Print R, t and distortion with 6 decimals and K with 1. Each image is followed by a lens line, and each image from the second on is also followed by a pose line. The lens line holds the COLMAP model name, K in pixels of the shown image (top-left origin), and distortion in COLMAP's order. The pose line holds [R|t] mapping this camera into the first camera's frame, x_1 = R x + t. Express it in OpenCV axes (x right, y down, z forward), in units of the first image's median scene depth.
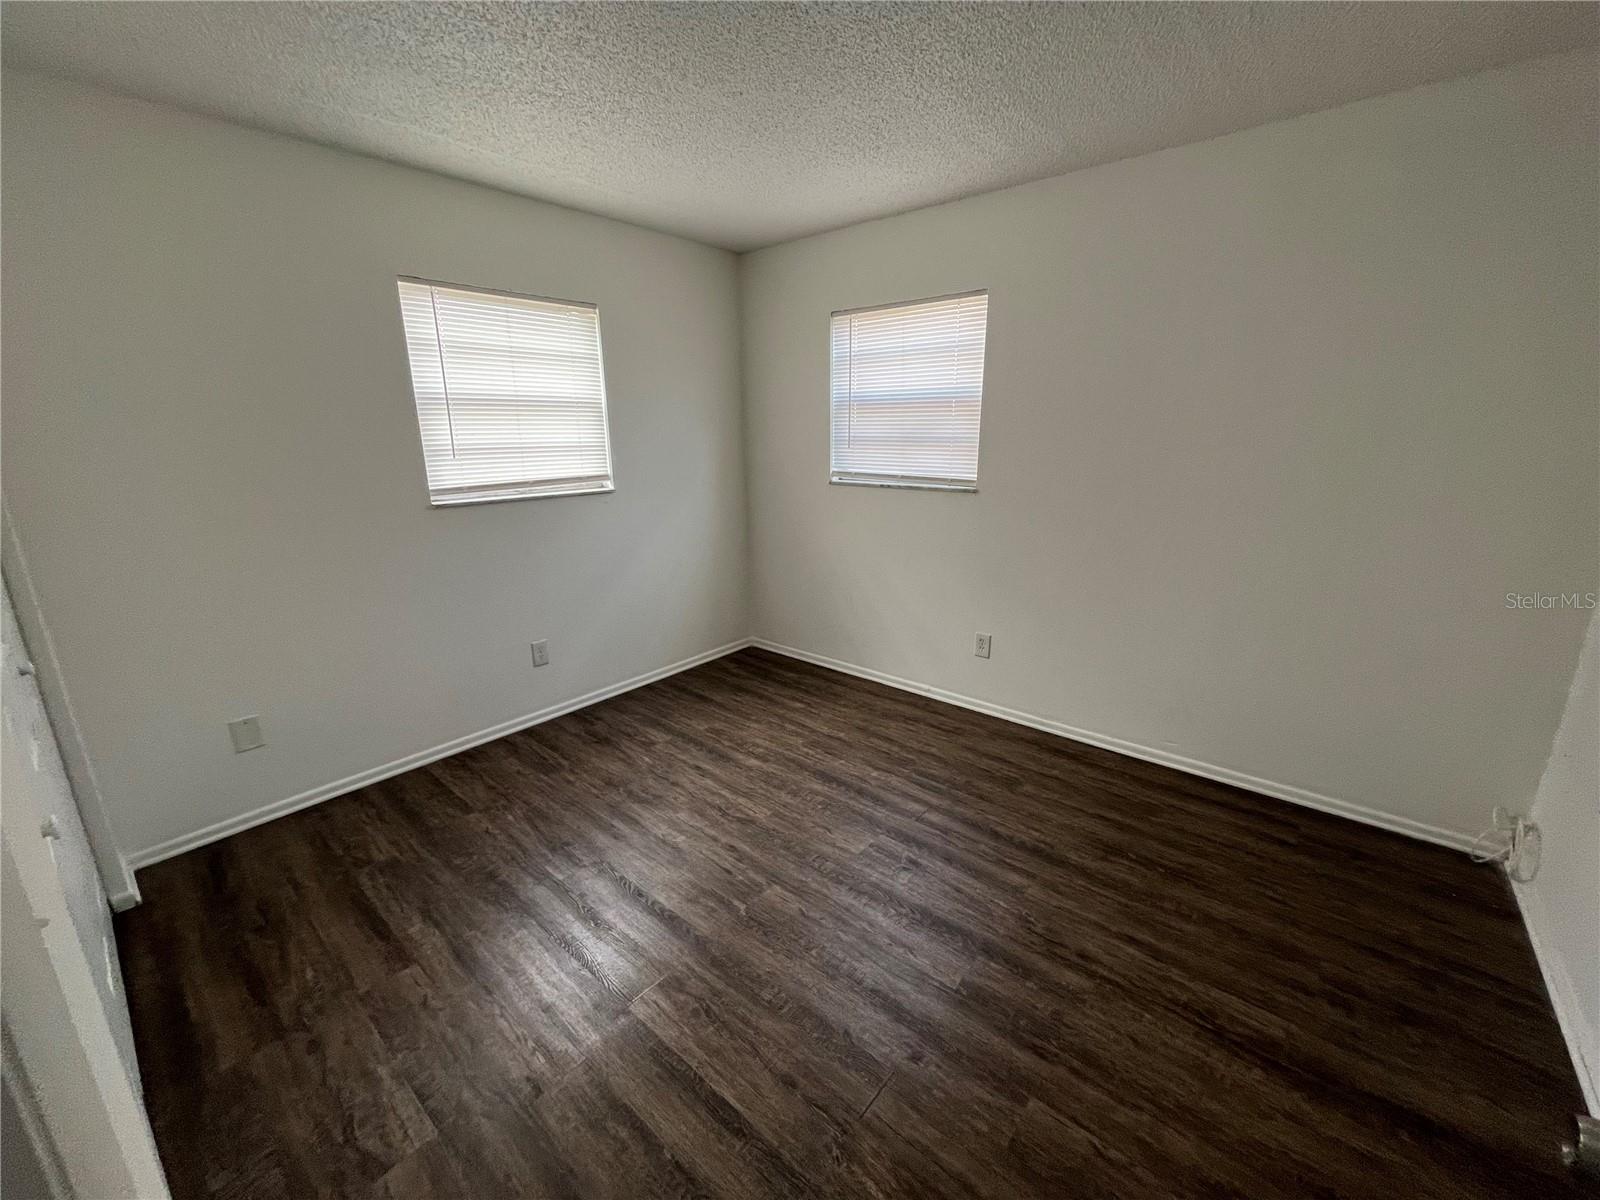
lens RADIAL K [[644.9, 0, 819.7], [0, 644.9, 600.9], [0, 0, 1]] dist [-0.003838, -0.000145]
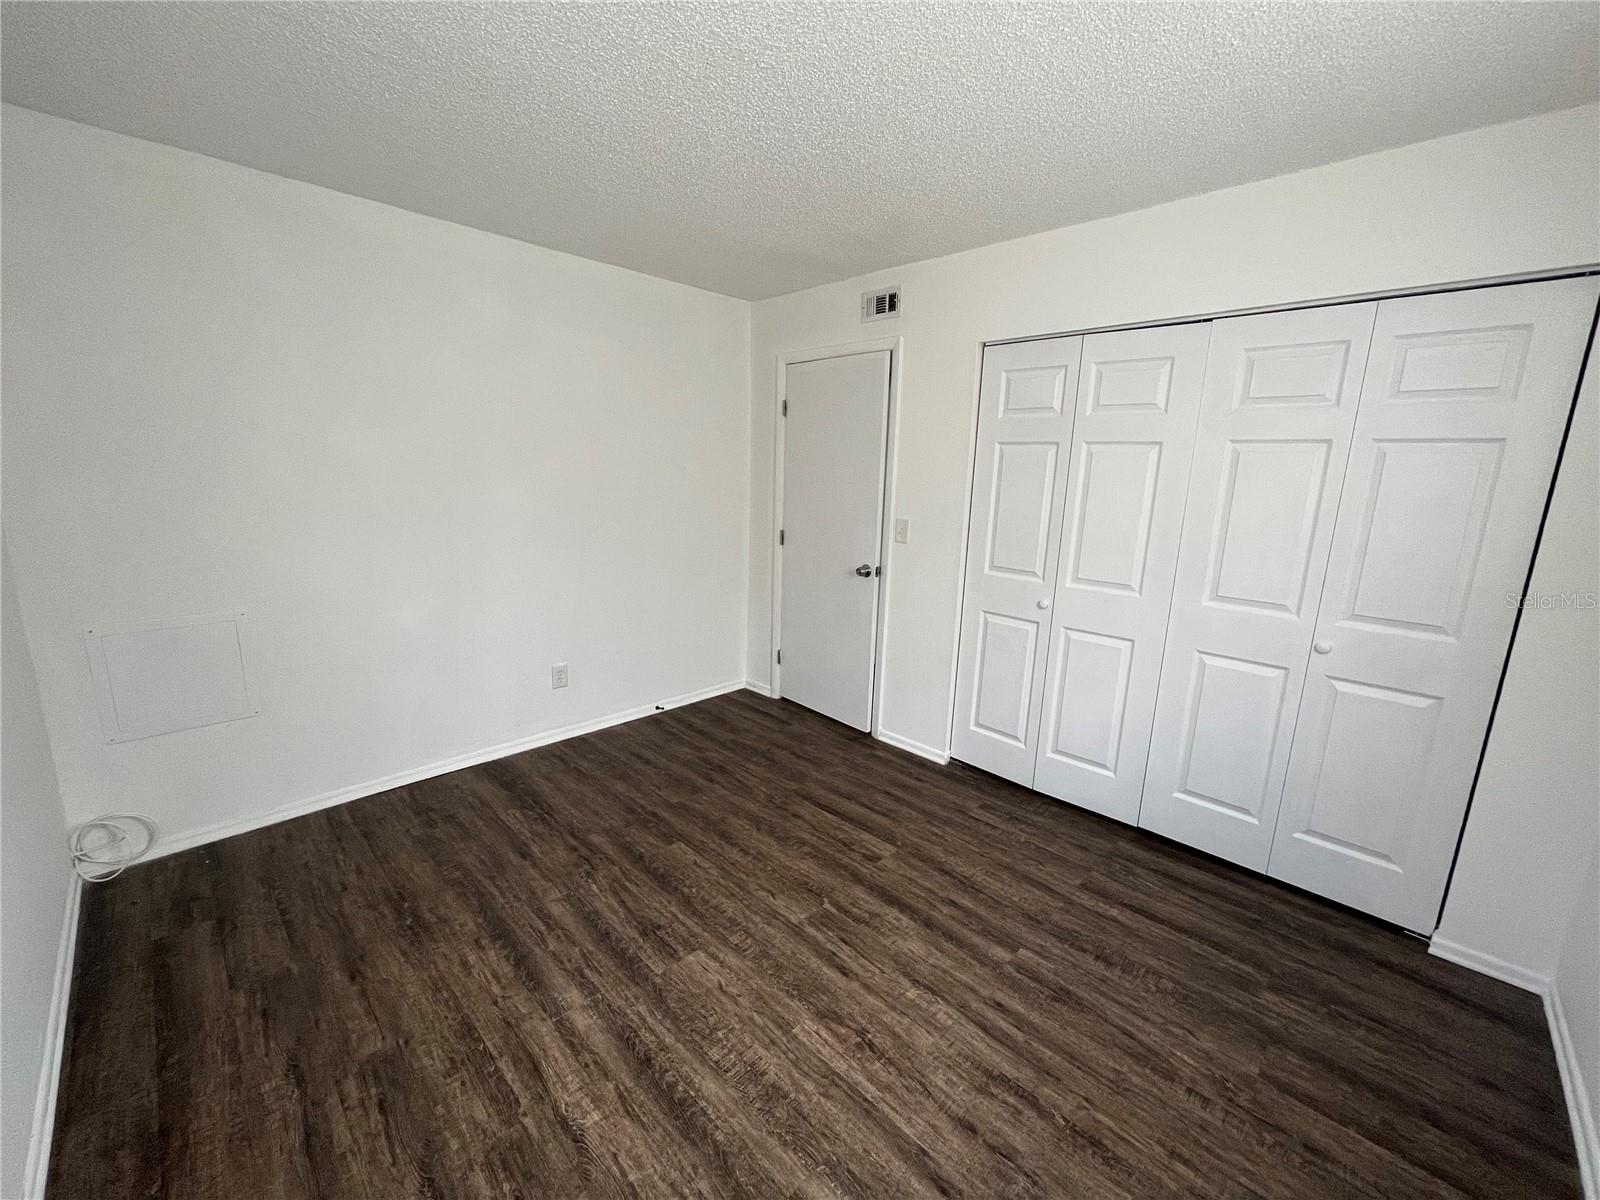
lens RADIAL K [[644.9, 0, 810.6], [0, 644.9, 605.9], [0, 0, 1]] dist [-0.003838, -0.000145]
pose [[-0.996055, -0.033879, 0.082013, -0.146575], [0.007129, 0.890706, 0.454523, -0.414689], [-0.088448, 0.453315, -0.886951, 1.535691]]
